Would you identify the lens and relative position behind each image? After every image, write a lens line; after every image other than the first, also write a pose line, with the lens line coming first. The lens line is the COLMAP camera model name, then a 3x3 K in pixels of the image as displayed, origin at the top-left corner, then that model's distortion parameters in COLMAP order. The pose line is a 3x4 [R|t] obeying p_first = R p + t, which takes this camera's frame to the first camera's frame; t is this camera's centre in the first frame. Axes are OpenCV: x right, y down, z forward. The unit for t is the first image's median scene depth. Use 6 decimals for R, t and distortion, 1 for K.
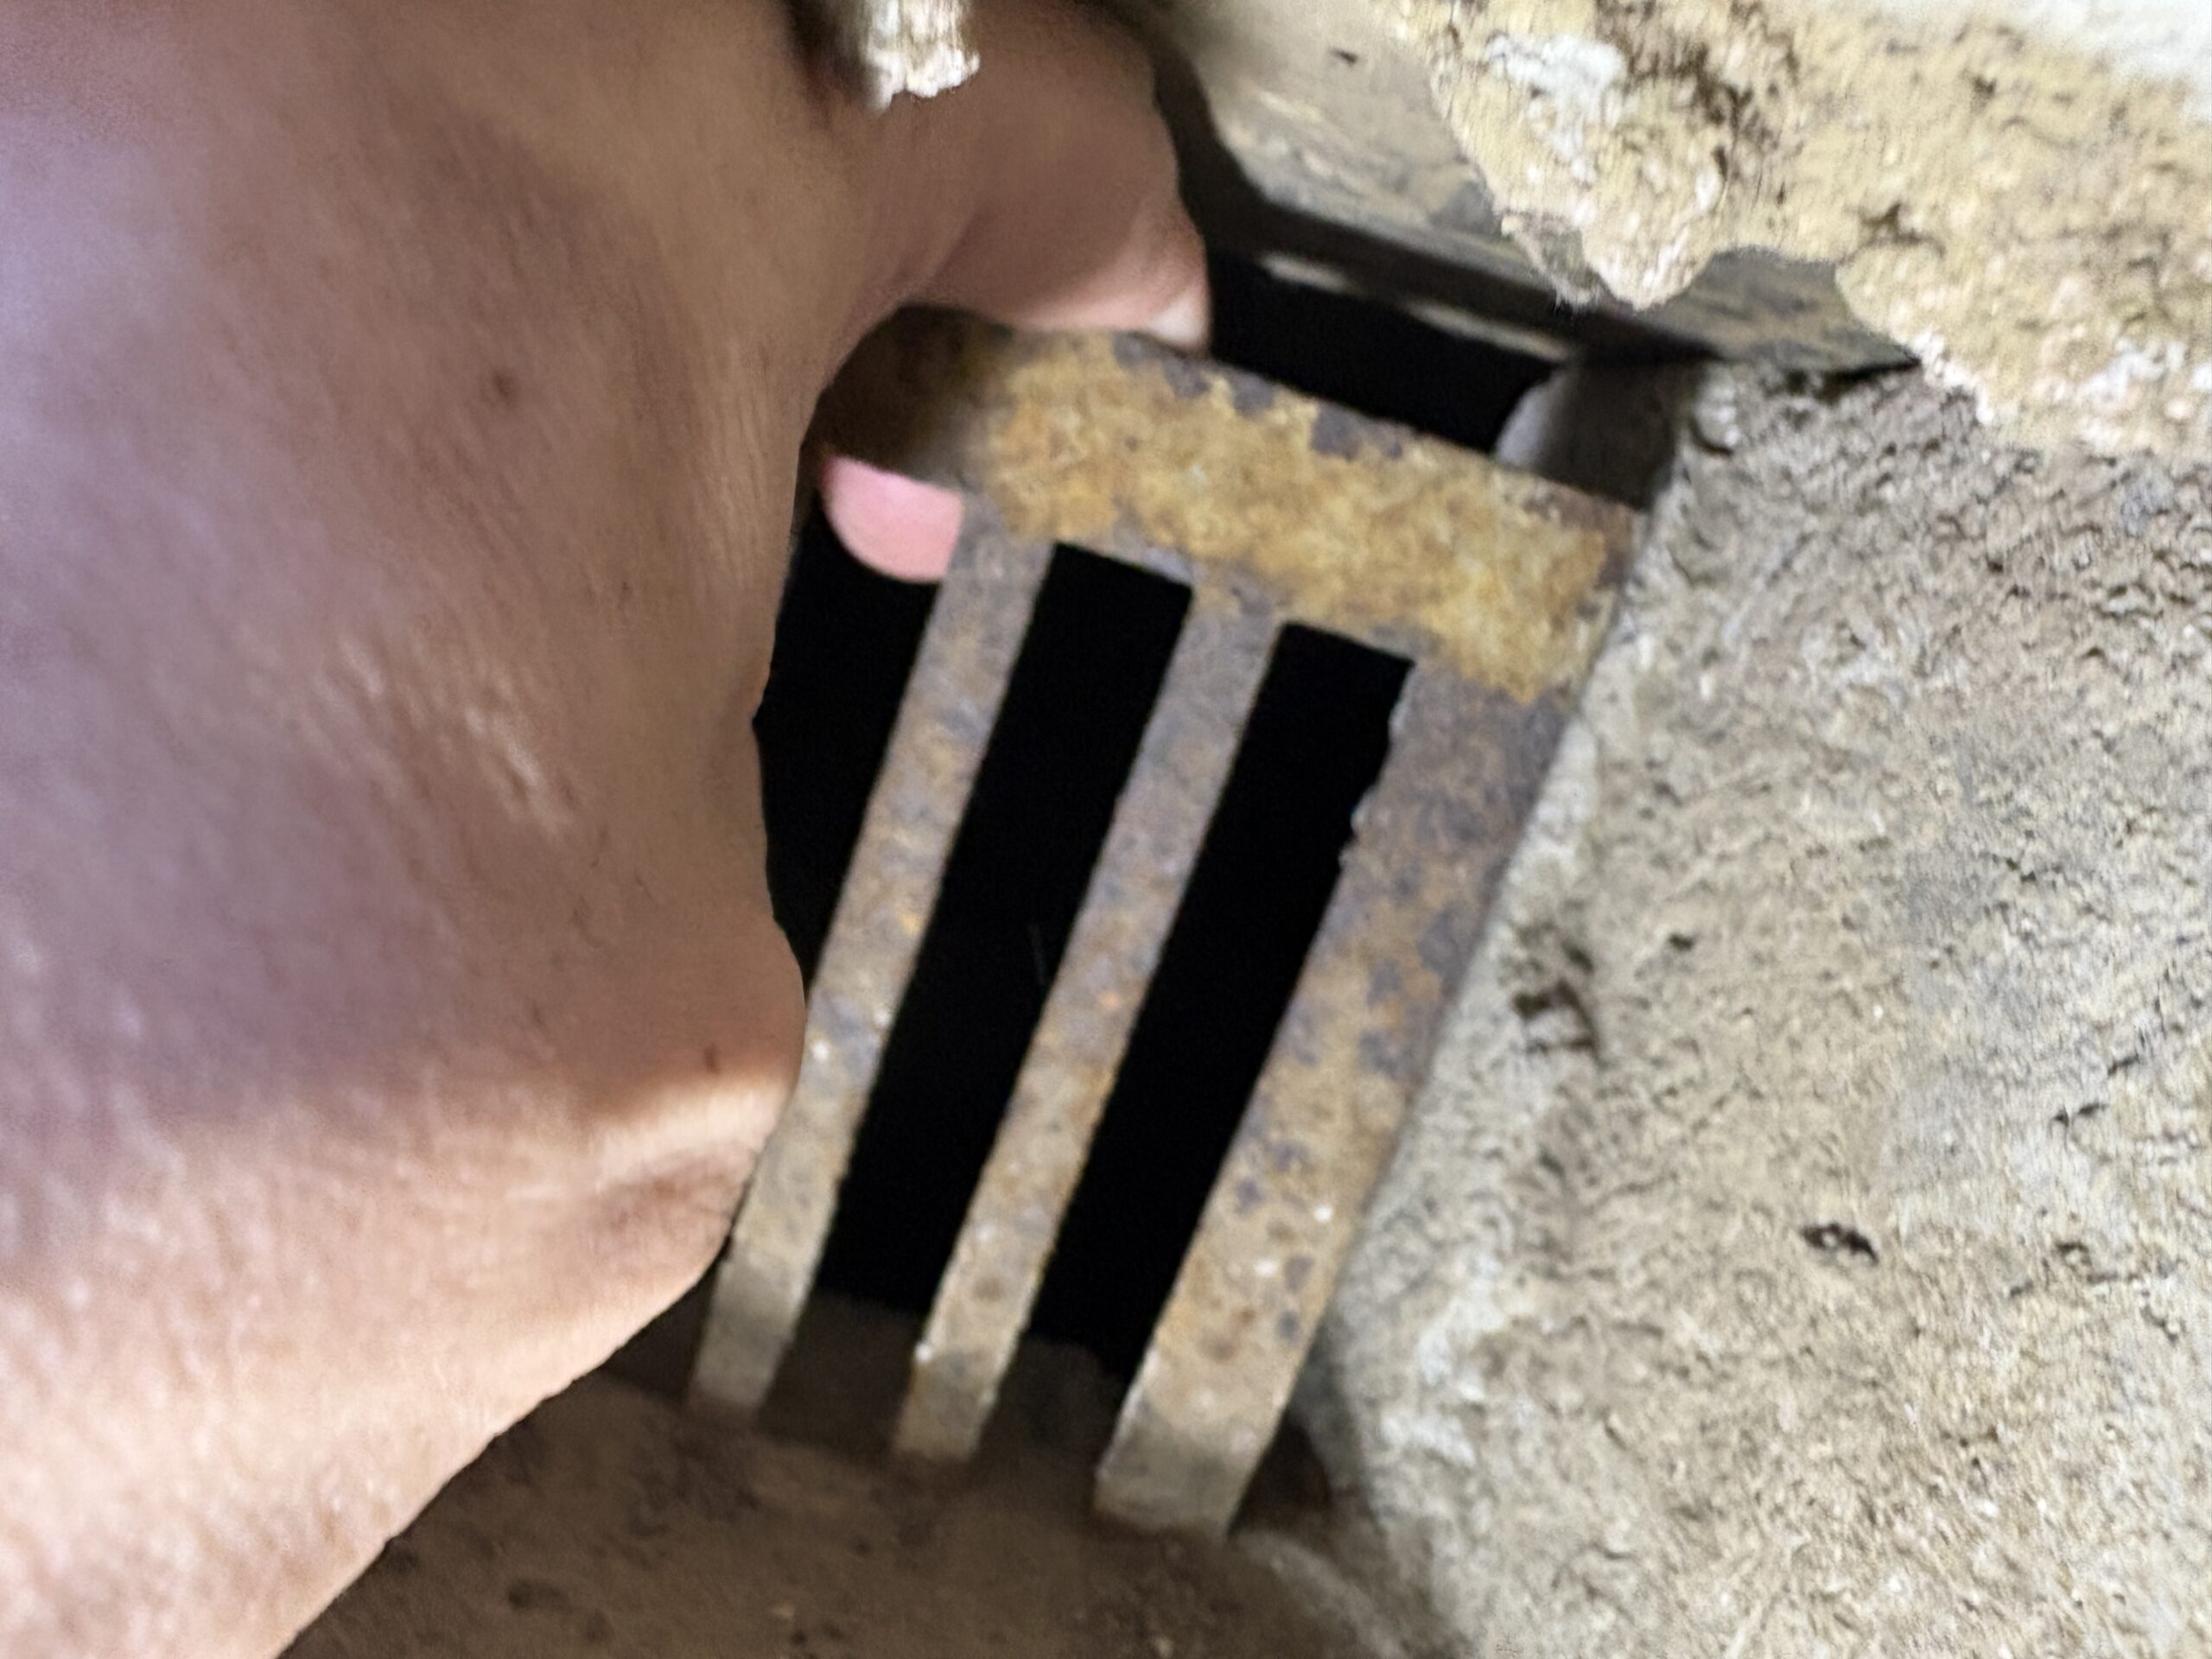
lens RADIAL K [[1663.0, 0, 1108.1], [0, 1663.0, 834.7], [0, 0, 1]] dist [-0.044194, -0.000213]
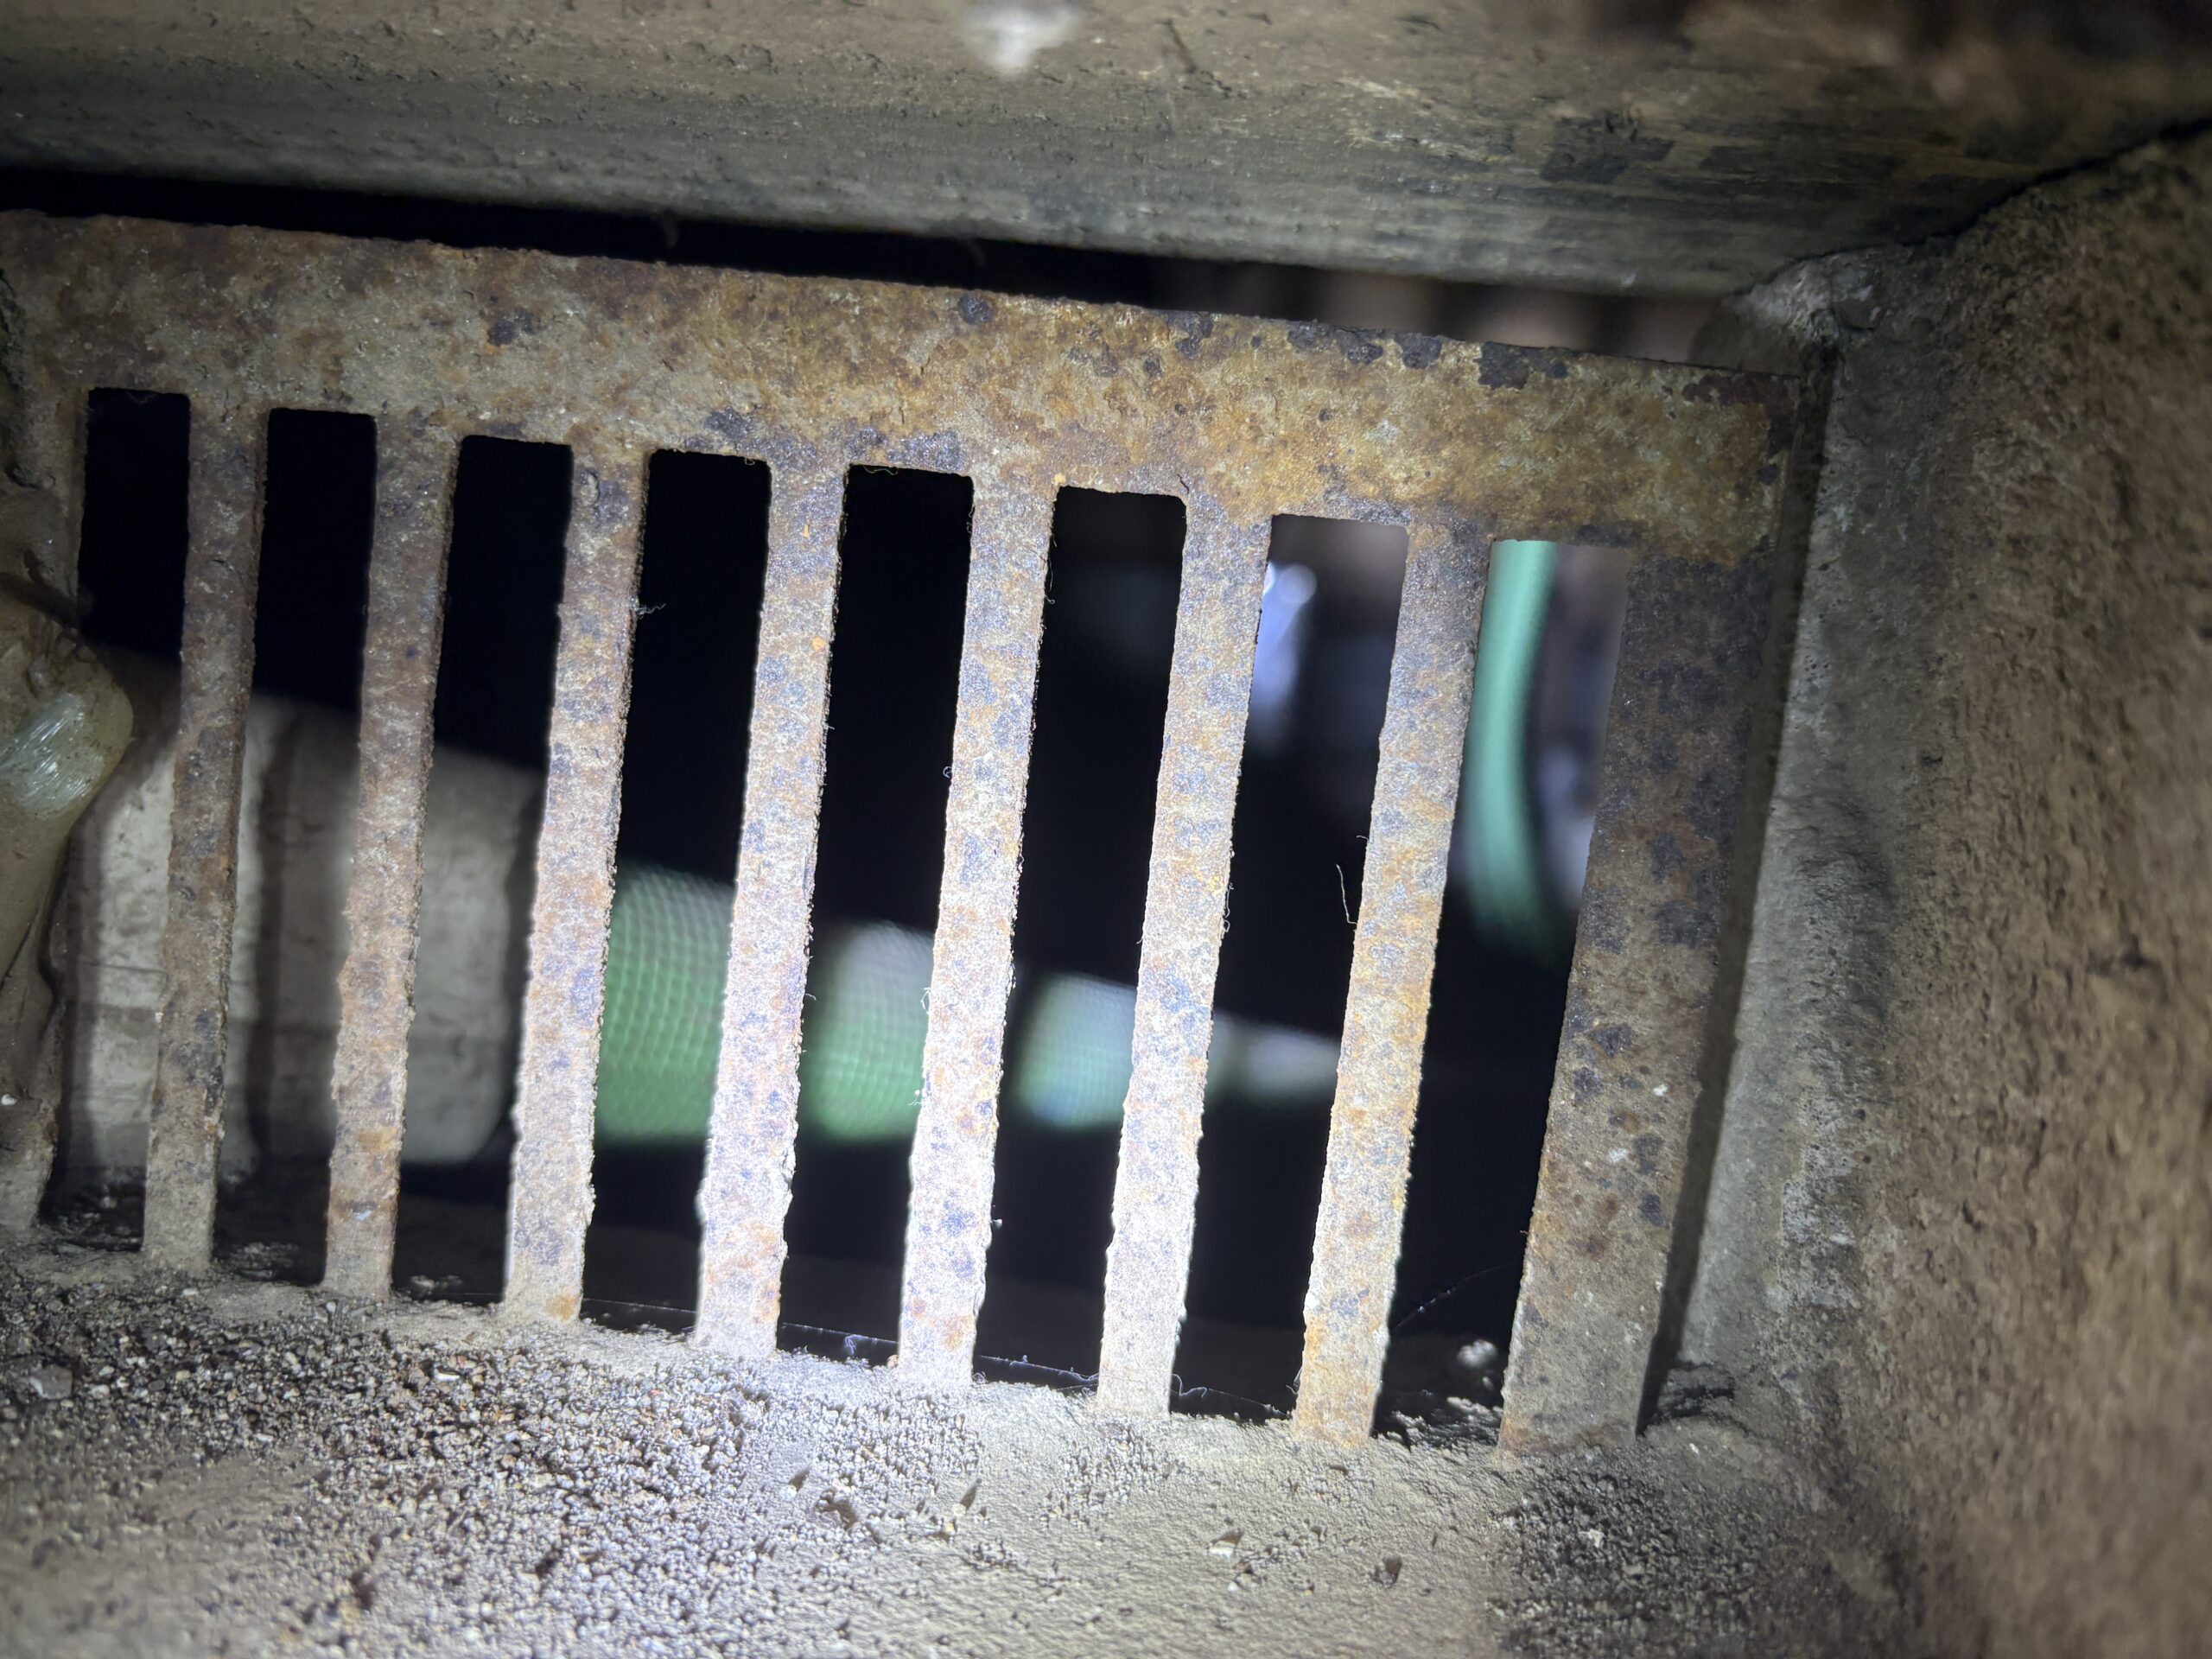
lens RADIAL K [[1663.0, 0, 1102.4], [0, 1663.0, 828.9], [0, 0, 1]] dist [-0.044194, -0.000213]
pose [[0.965433, -0.190492, -0.177909, 0.013247], [0.192909, 0.981209, -0.003780, 0.009355], [0.175286, -0.030671, 0.984040, -0.102211]]
